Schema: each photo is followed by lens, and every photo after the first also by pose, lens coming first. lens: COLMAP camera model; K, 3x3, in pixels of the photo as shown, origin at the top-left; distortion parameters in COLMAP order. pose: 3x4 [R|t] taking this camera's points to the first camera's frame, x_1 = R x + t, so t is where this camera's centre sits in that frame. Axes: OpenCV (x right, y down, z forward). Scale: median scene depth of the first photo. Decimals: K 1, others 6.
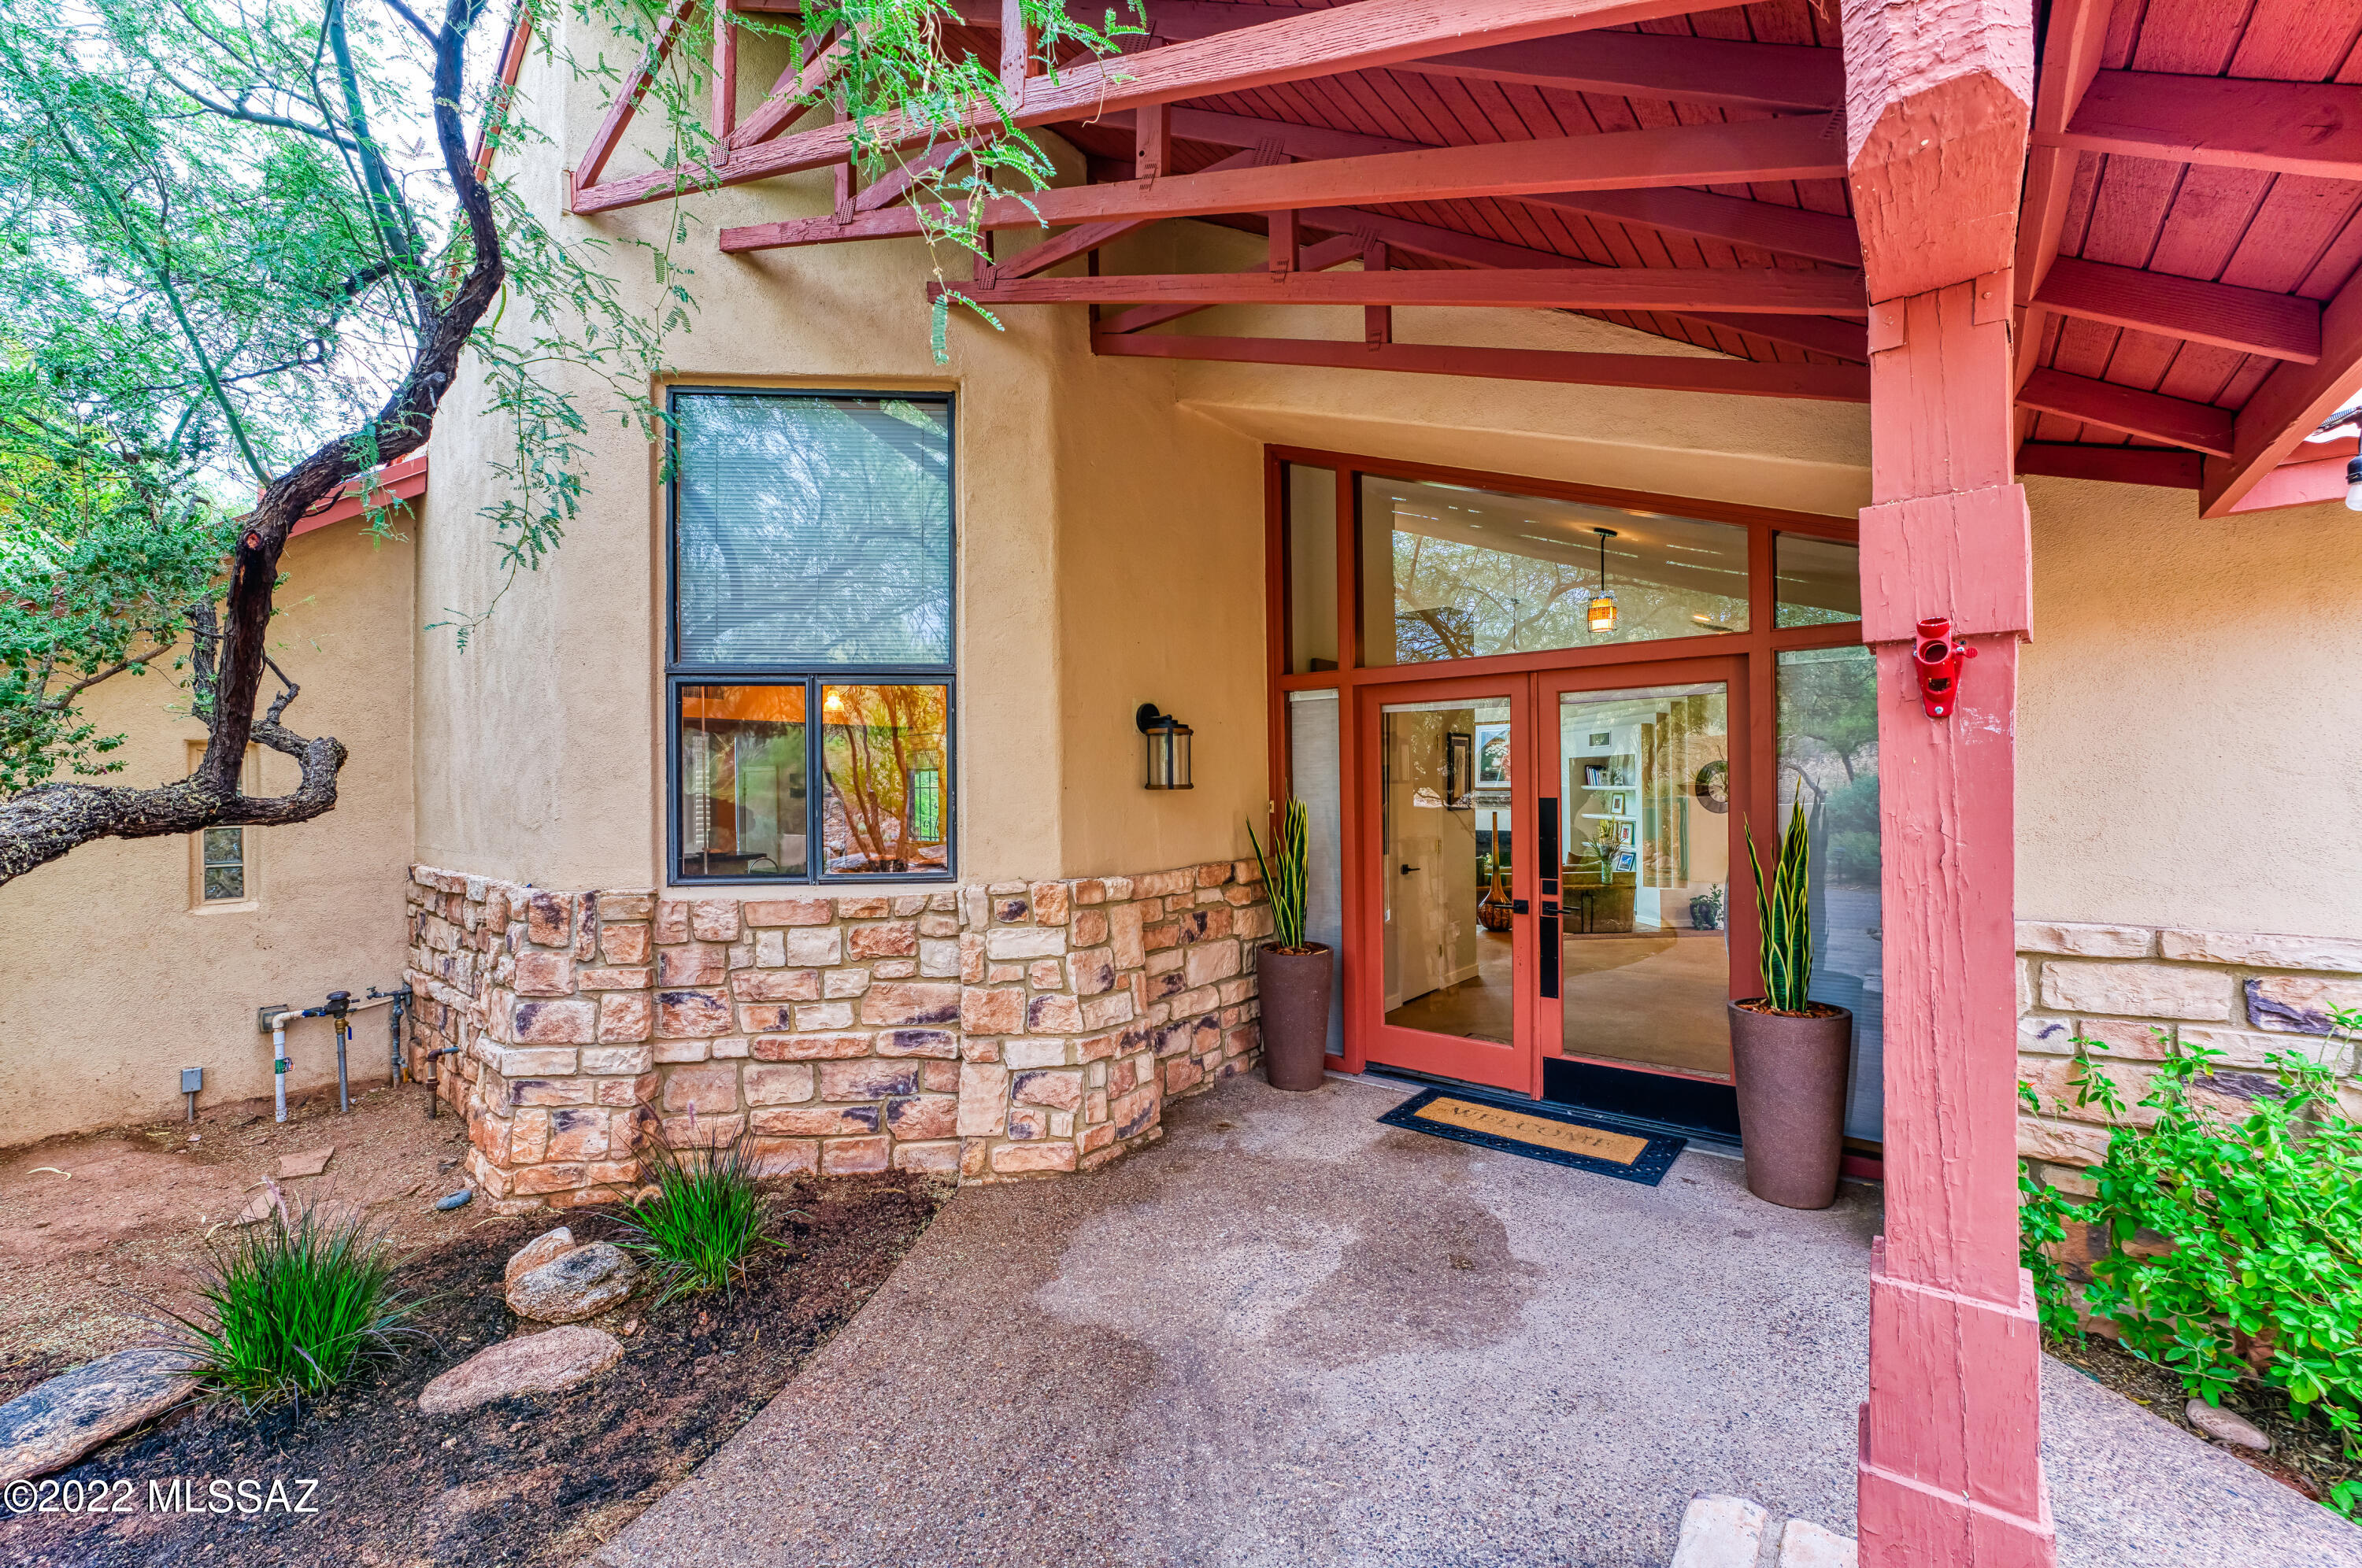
lens RADIAL K [[959.0, 0, 1178.7], [0, 959.0, 785.4], [0, 0, 1]] dist [-0.019392, 0.001638]
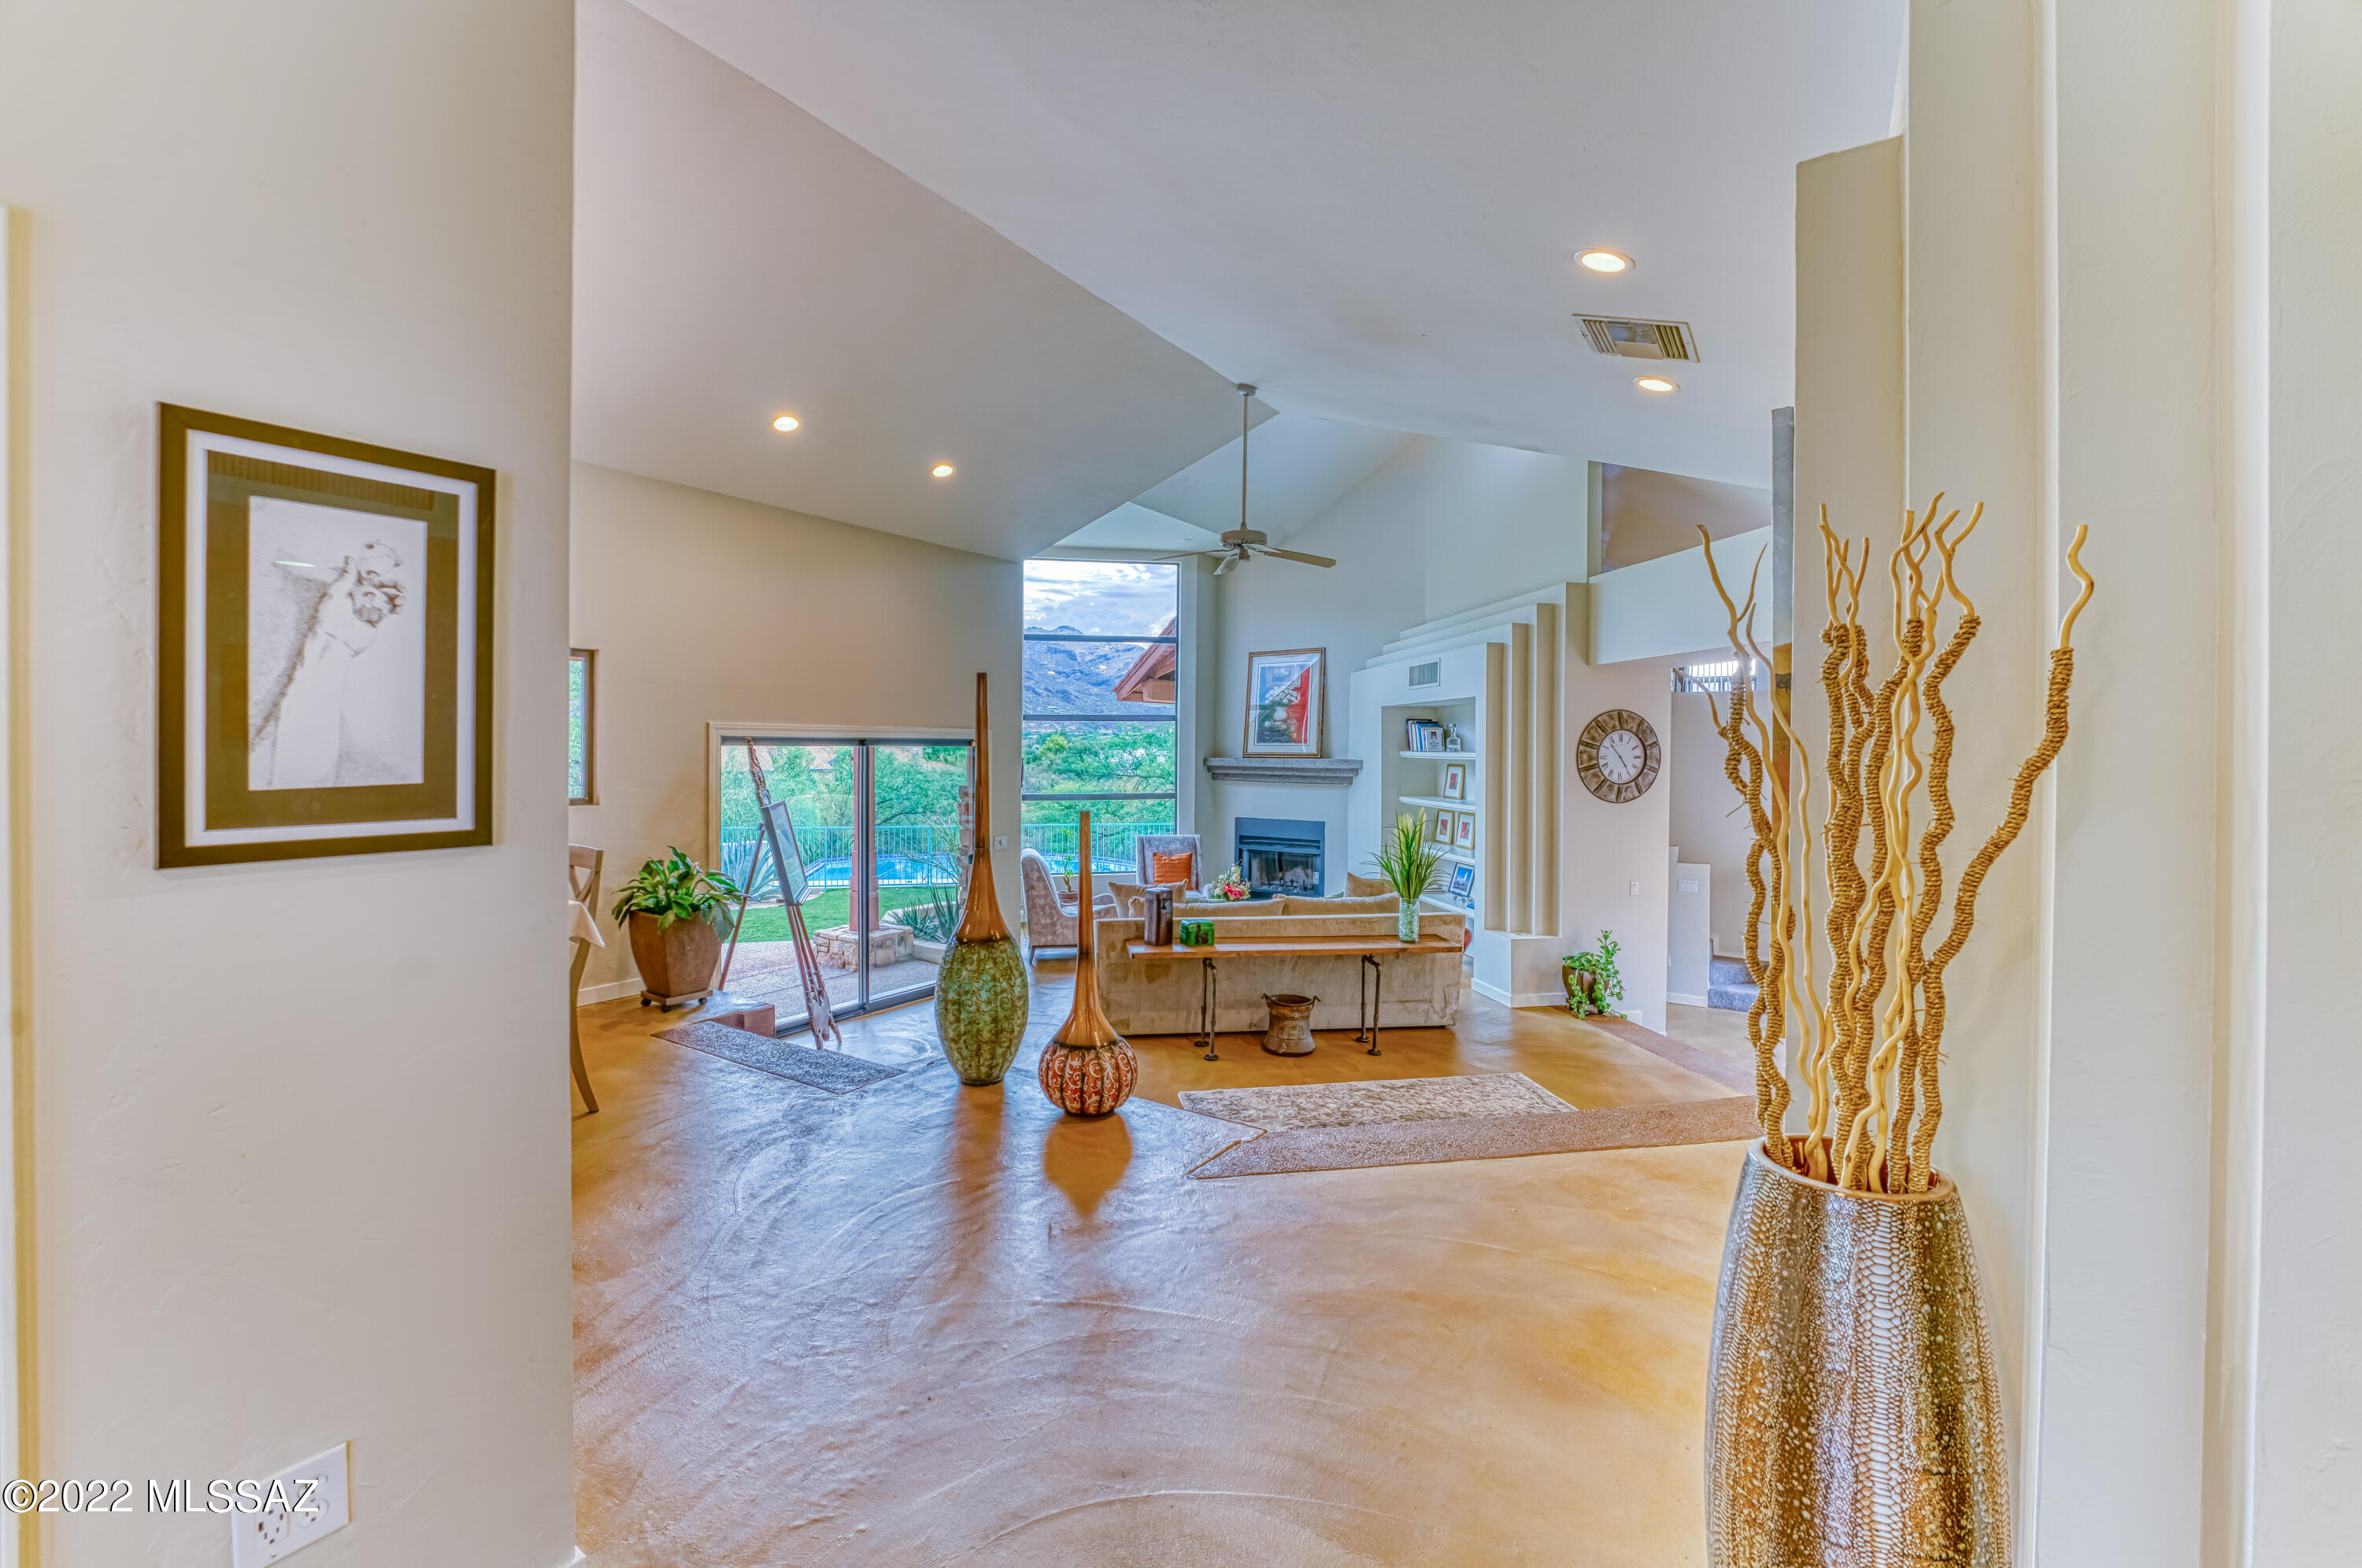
lens RADIAL K [[959.0, 0, 1180.3], [0, 959.0, 774.1], [0, 0, 1]] dist [-0.019392, 0.001638]
pose [[0.995112, 0.009498, 0.098300, 0.233220], [-0.011477, 0.999742, 0.019583, 0.004298], [-0.098088, -0.020615, 0.994964, 0.422949]]
